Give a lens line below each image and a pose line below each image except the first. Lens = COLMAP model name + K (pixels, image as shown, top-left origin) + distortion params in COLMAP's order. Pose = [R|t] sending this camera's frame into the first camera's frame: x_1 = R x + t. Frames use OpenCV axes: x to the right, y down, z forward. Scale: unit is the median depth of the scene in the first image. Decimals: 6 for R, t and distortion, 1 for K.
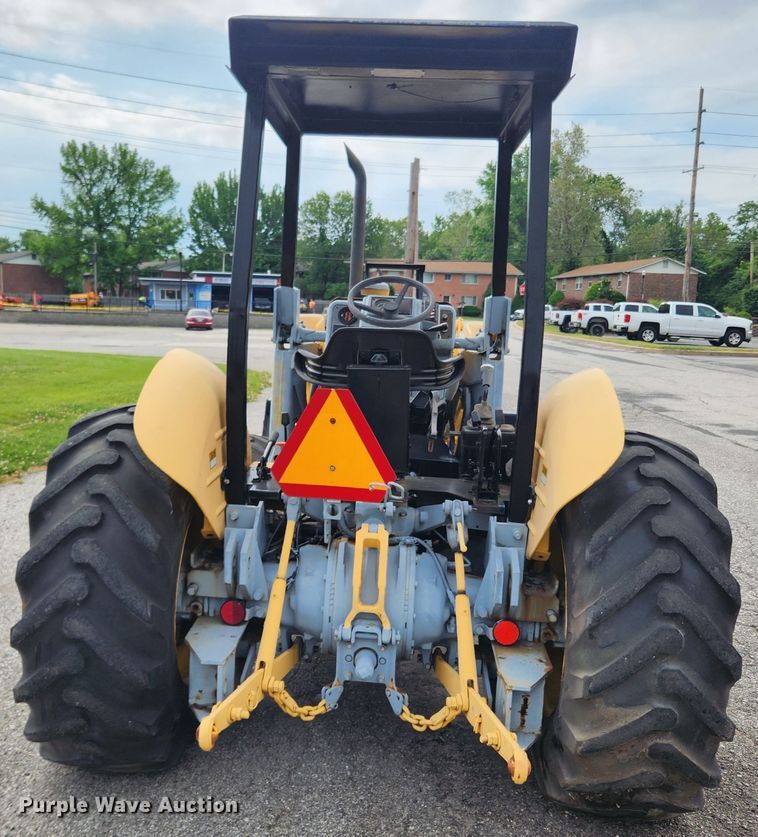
lens RADIAL K [[801.1, 0, 375.5], [0, 801.1, 420.8], [0, 0, 1]] dist [0.056724, 0.000000]
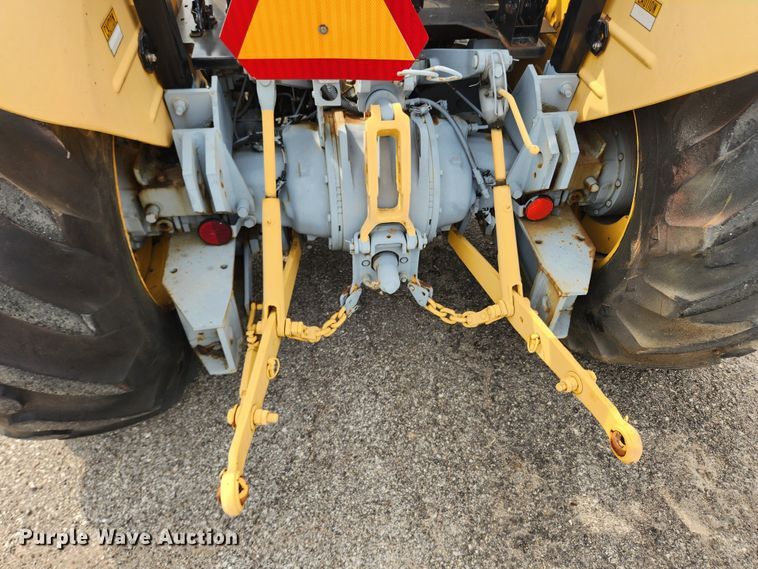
lens RADIAL K [[514.9, 0, 382.8], [0, 514.9, 276.9], [0, 0, 1]] dist [0.040609, -0.020813]
pose [[0.984580, -0.138775, 0.106505, -0.075965], [0.043341, 0.783364, 0.620051, -0.034856], [-0.169480, -0.605874, 0.777299, 0.556924]]
